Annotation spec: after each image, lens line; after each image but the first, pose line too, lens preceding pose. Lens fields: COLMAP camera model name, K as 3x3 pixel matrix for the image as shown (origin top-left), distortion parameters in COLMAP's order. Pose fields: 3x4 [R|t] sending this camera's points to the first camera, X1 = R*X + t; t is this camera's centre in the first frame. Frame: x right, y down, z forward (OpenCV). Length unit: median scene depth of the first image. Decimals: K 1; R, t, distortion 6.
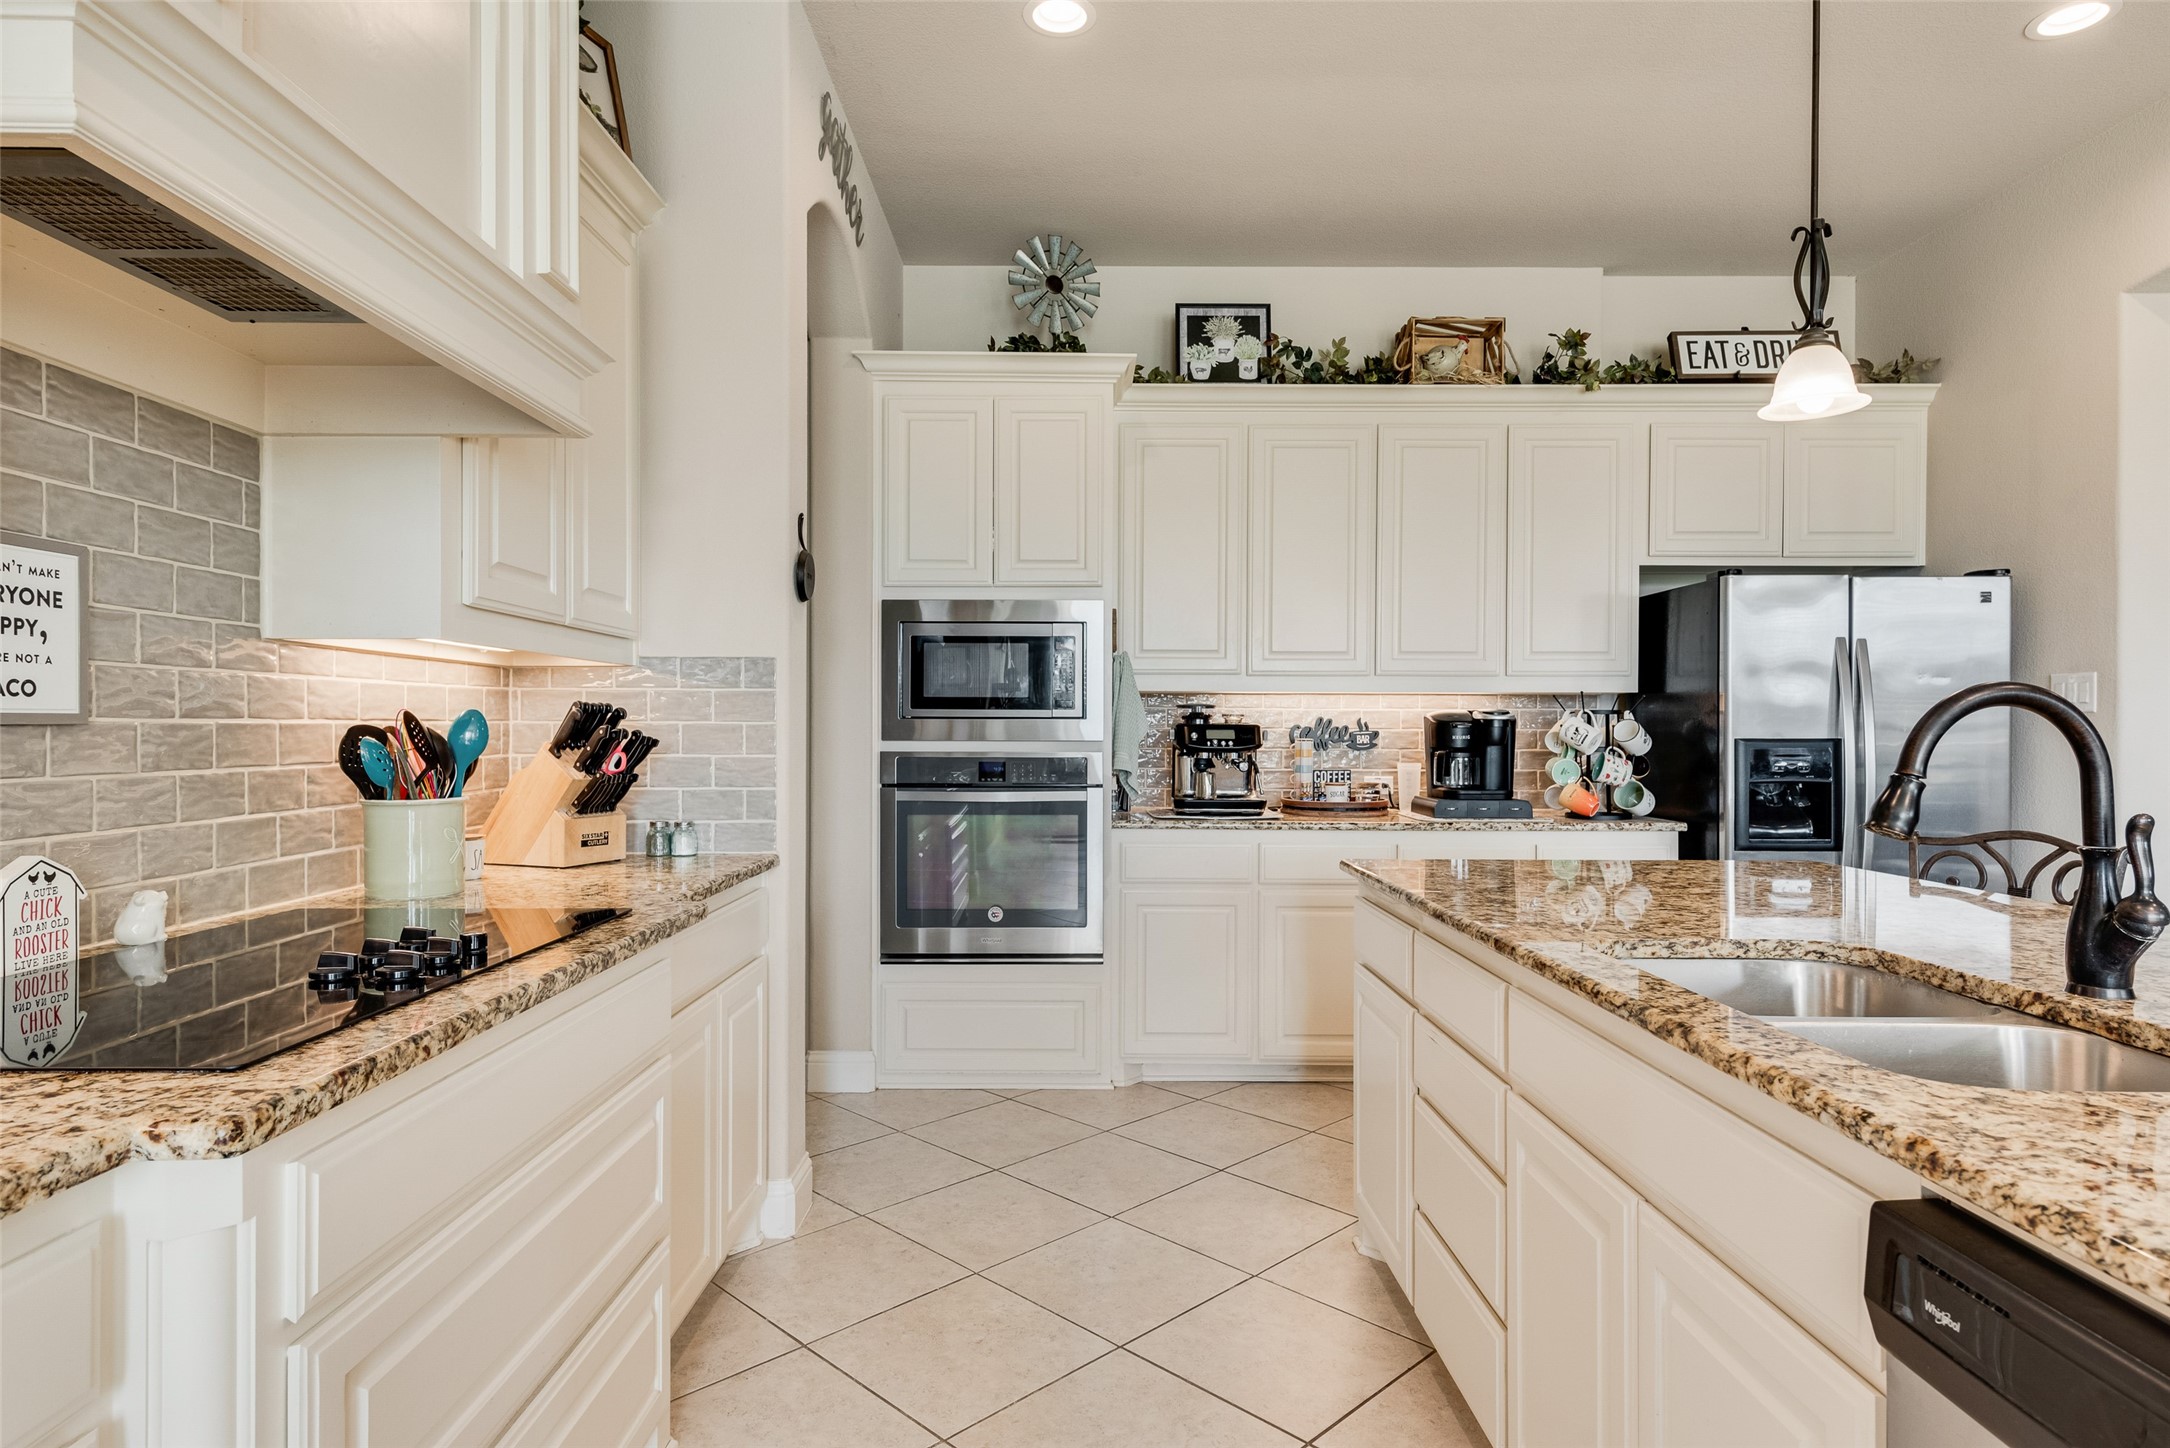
lens RADIAL K [[1193.8, 0, 1085.4], [0, 1193.8, 724.3], [0, 0, 1]] dist [0.007036, 0.000730]
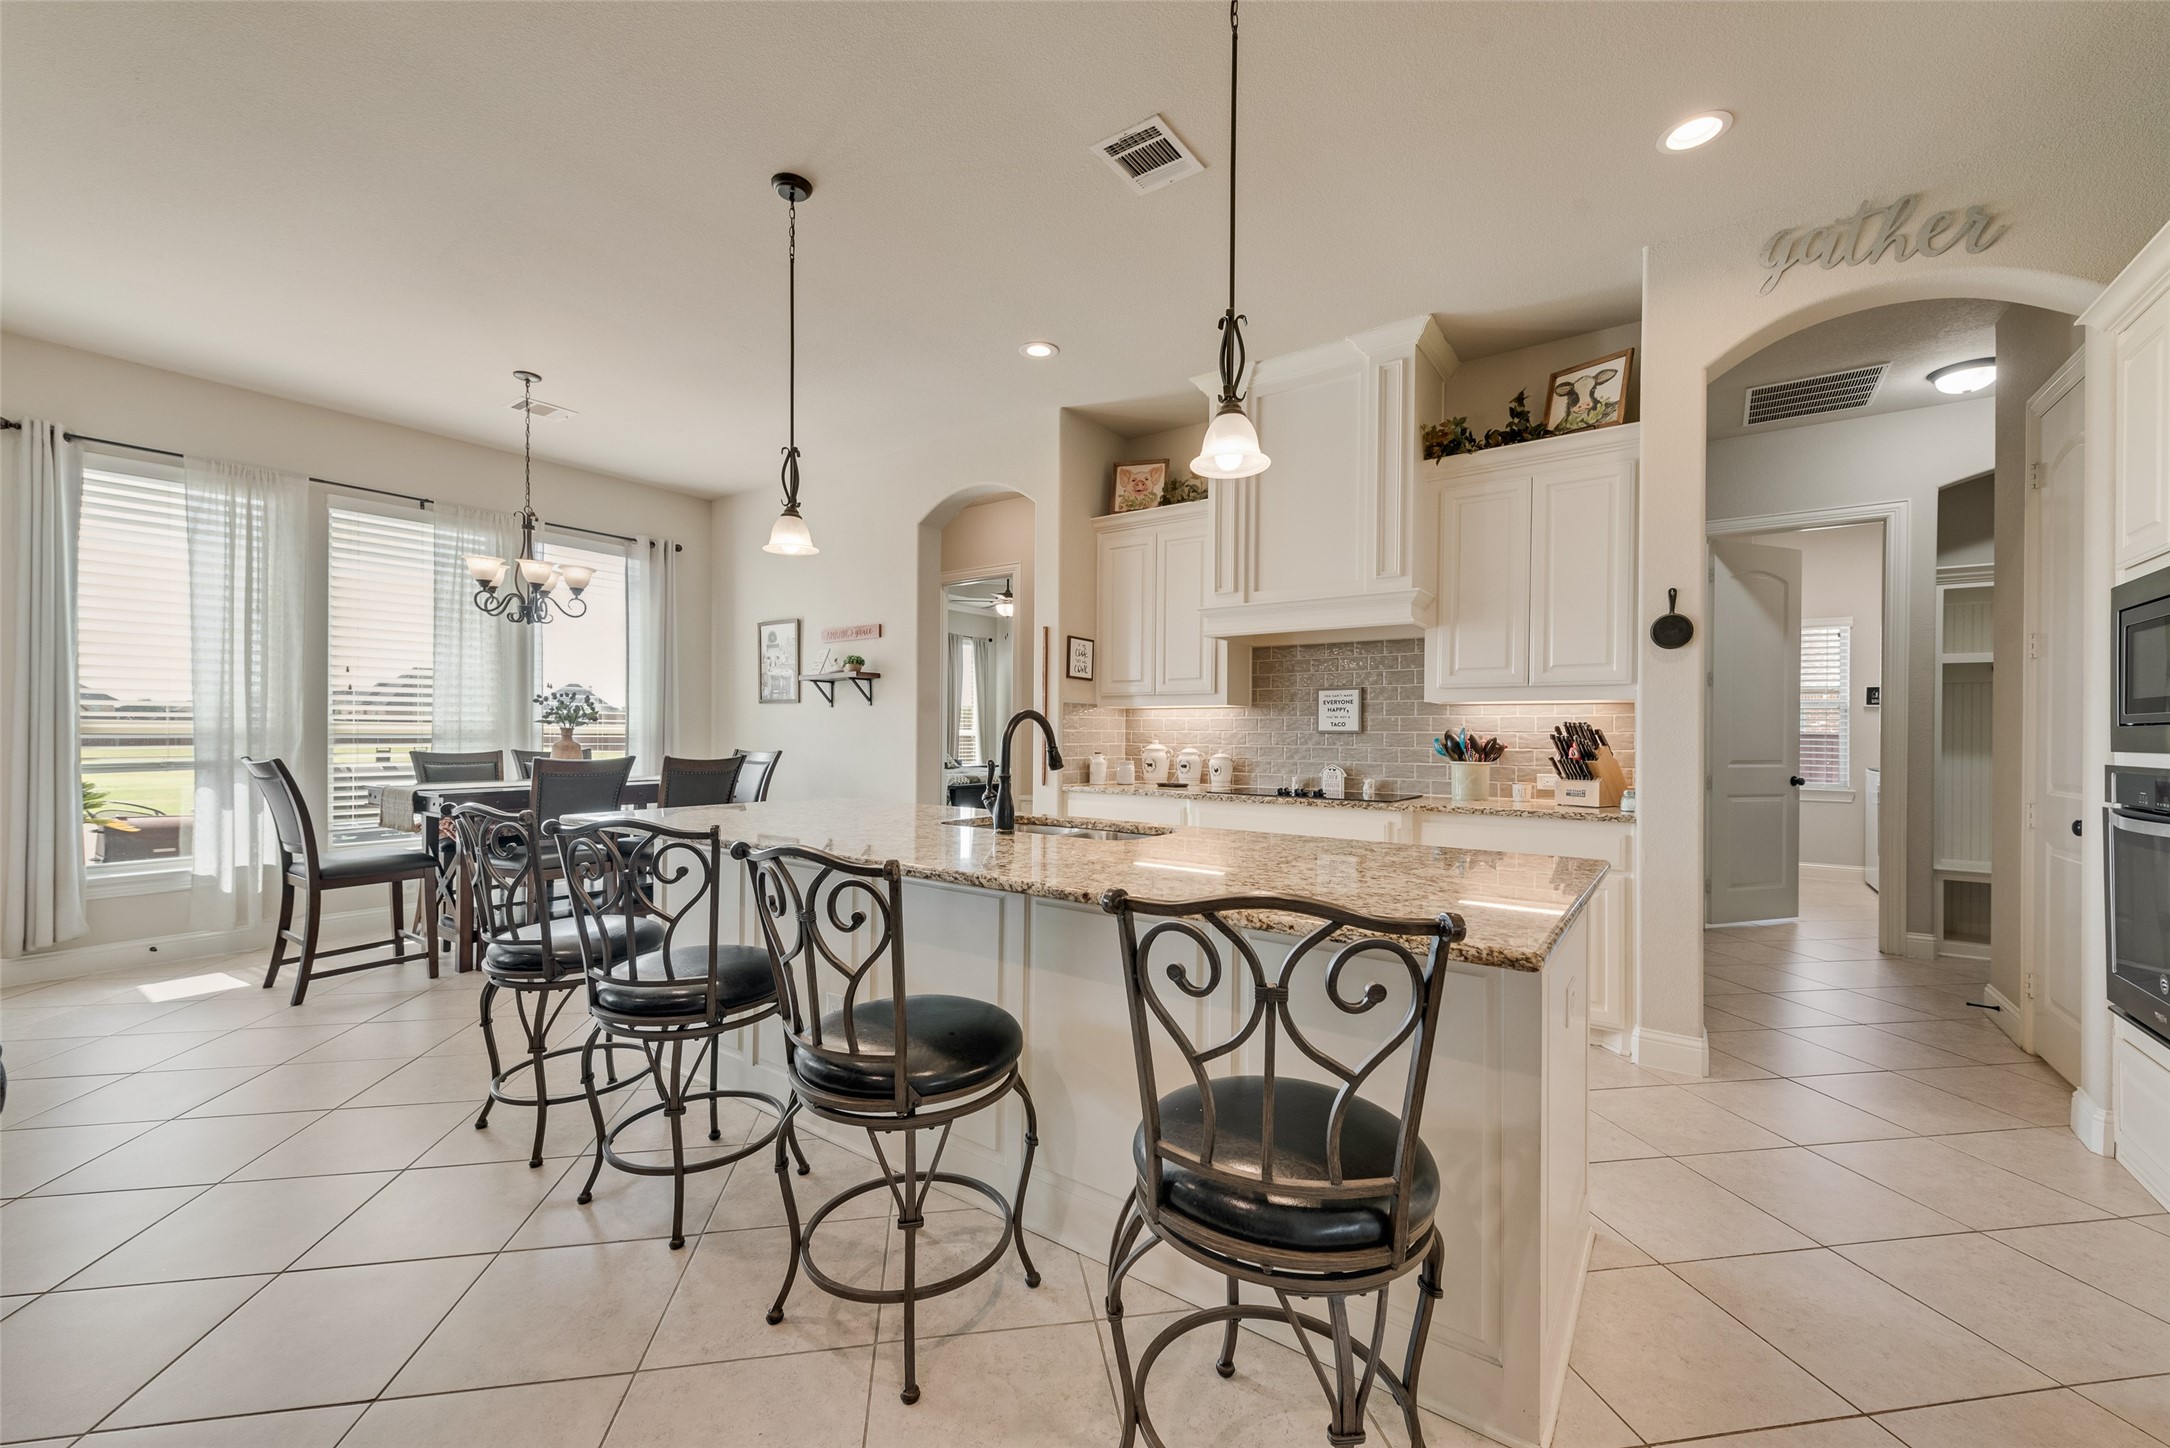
lens RADIAL K [[859.7, 0, 1087.3], [0, 859.7, 732.7], [0, 0, 1]] dist [0.015832, -0.003580]
pose [[-0.586126, -0.009884, -0.810159, 0.722712], [-0.006922, 0.999950, -0.007192, 0.009021], [0.810190, 0.001392, -0.586165, 0.724465]]
